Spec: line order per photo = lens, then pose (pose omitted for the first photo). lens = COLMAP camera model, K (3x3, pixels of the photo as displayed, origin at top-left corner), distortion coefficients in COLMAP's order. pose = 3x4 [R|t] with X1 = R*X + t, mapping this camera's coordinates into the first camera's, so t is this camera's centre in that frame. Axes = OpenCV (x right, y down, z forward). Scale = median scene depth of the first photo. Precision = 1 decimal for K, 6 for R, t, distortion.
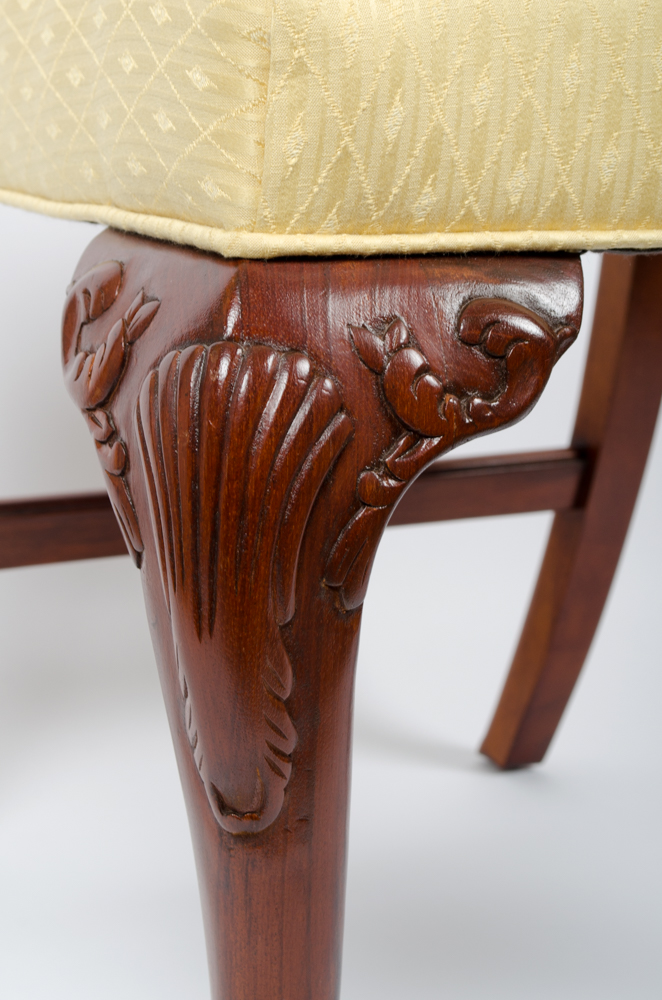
lens RADIAL K [[2376.1, 0, 328.2], [0, 2376.1, 519.2], [0, 0, 1]] dist [0.044939, 0.187079]
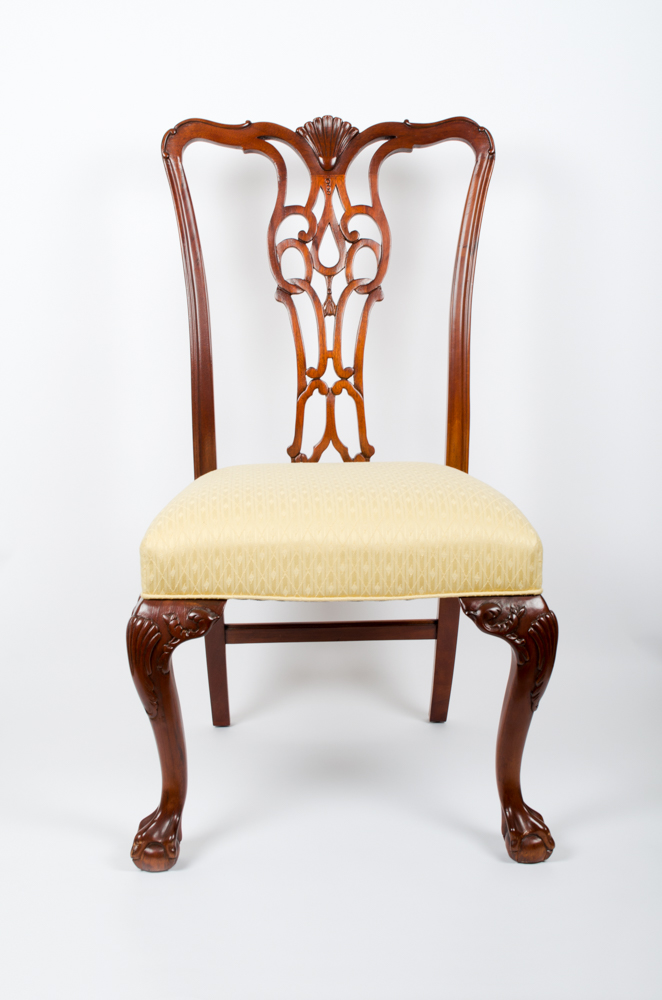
lens RADIAL K [[1498.3, 0, 331.0], [0, 1498.3, 500.0], [0, 0, 1]] dist [-0.000531, -0.005189]
pose [[0.887562, 0.056098, -0.457260, 1.607623], [-0.069303, 0.997522, -0.012142, -0.285536], [0.455445, 0.042467, 0.889250, -1.481151]]
